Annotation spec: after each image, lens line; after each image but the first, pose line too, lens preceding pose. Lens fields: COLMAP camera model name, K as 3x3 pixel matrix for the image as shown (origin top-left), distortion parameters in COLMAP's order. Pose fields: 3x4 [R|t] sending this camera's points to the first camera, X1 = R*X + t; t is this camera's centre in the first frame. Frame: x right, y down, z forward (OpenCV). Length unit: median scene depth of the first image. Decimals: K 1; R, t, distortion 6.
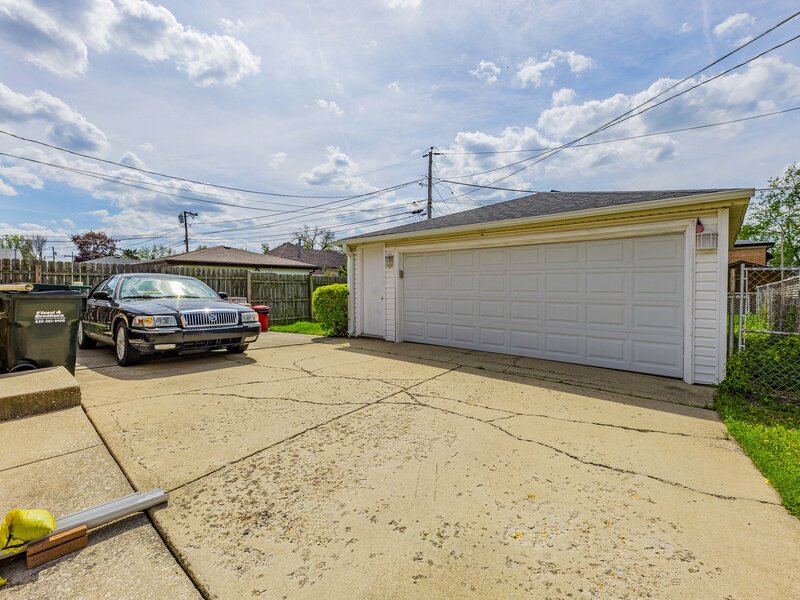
lens RADIAL K [[375.7, 0, 397.3], [0, 375.7, 292.1], [0, 0, 1]] dist [0.008572, -0.000068]
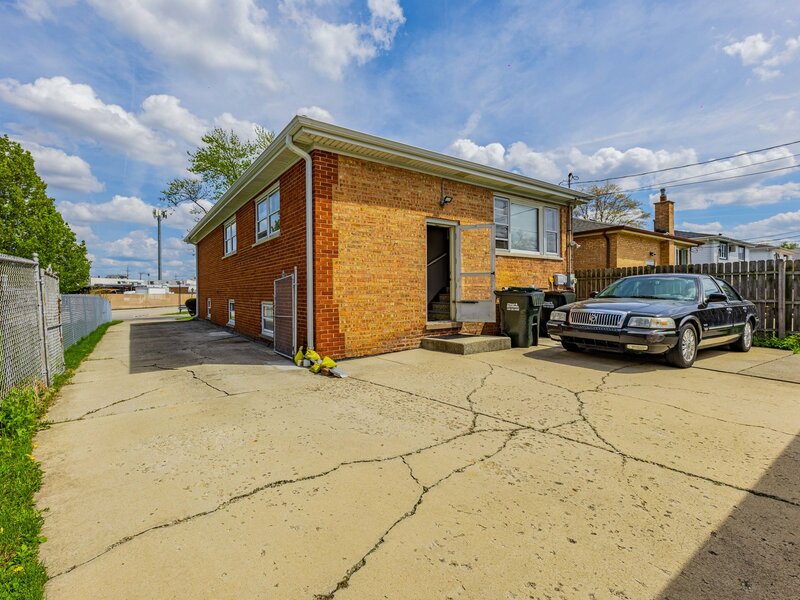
lens RADIAL K [[375.7, 0, 397.3], [0, 375.7, 292.1], [0, 0, 1]] dist [0.008572, -0.000068]
pose [[-0.244139, 0.003107, -0.969735, 0.891138], [-0.005625, 0.999974, 0.004620, -0.004173], [0.969724, 0.006583, -0.244115, 1.050293]]
